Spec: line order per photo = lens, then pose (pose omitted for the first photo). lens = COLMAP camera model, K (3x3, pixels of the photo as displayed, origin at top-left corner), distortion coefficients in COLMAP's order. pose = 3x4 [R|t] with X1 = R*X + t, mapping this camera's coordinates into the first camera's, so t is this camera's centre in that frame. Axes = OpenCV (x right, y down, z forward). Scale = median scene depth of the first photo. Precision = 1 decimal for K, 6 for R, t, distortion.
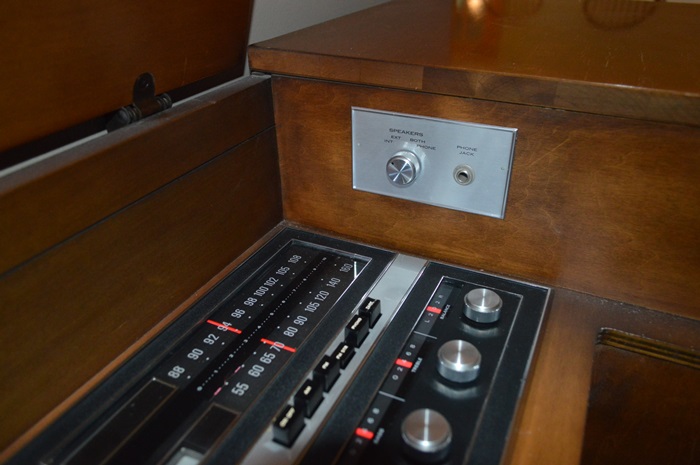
lens RADIAL K [[547.7, 0, 350.0], [0, 547.7, 232.5], [0, 0, 1]] dist [-0.010542, -0.001743]
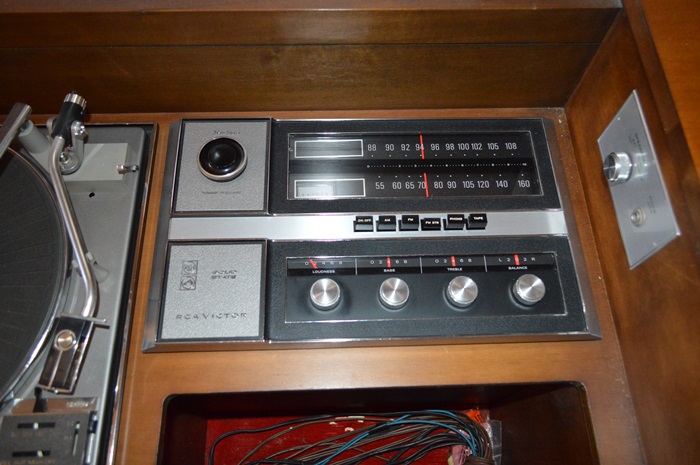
lens RADIAL K [[547.7, 0, 350.0], [0, 547.7, 232.5], [0, 0, 1]] dist [-0.010542, -0.001743]
pose [[0.459750, 0.812537, -0.358349, 0.392232], [-0.462387, 0.563537, 0.684561, -0.610616], [0.758174, -0.149031, 0.634793, -0.104919]]
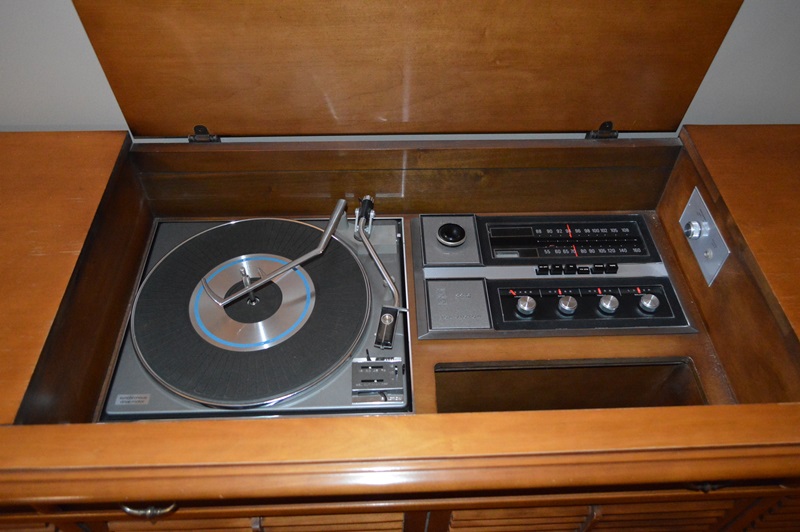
lens RADIAL K [[626.0, 0, 400.0], [0, 626.0, 266.0], [0, 0, 1]] dist [-0.010542, -0.001743]
pose [[0.465648, 0.673777, -0.573757, 1.058402], [-0.455325, 0.738343, 0.497523, -0.712817], [0.758849, 0.029575, 0.650595, -1.265511]]
